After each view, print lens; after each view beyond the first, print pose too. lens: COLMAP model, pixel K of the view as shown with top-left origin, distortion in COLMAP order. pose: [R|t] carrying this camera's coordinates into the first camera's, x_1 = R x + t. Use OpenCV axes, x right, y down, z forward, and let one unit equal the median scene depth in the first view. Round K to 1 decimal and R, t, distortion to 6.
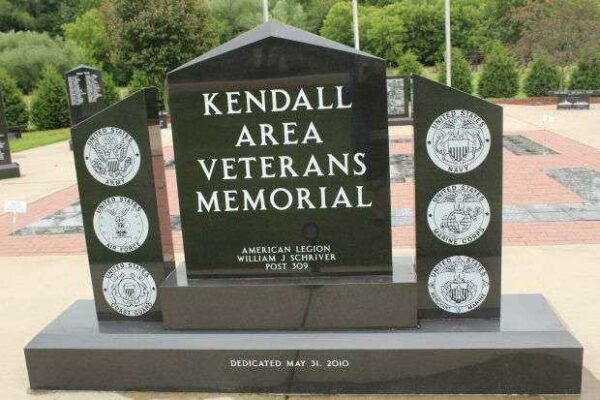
lens RADIAL K [[582.4, 0, 300.0], [0, 582.4, 200.0], [0, 0, 1]] dist [-0.044026, 0.007719]
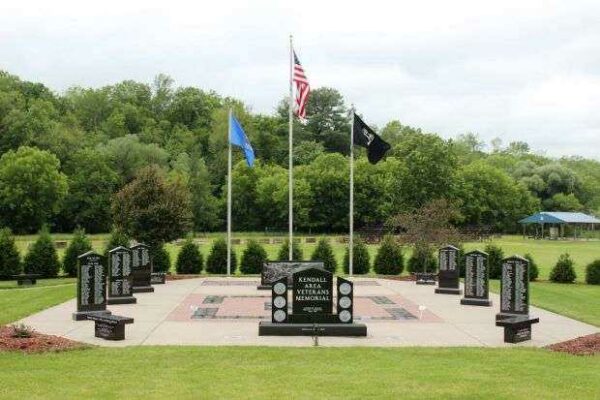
lens RADIAL K [[776.0, 0, 300.0], [0, 776.0, 200.0], [0, 0, 1]] dist [-0.078993, 0.018877]
pose [[0.983544, 0.071436, 0.165948, -0.225996], [-0.028705, 0.968631, -0.246838, 0.143853], [-0.178376, 0.238013, 0.954742, -0.971437]]
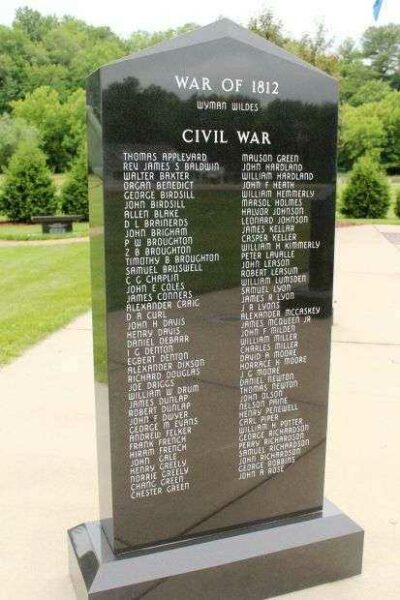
lens RADIAL K [[612.1, 0, 200.0], [0, 612.1, 300.0], [0, 0, 1]] dist [-0.051956, 0.004037]
pose [[0.997328, 0.072078, -0.011877, -0.343743], [-0.072169, 0.997364, -0.007479, -0.025547], [0.011307, 0.008316, 0.999901, 0.215358]]
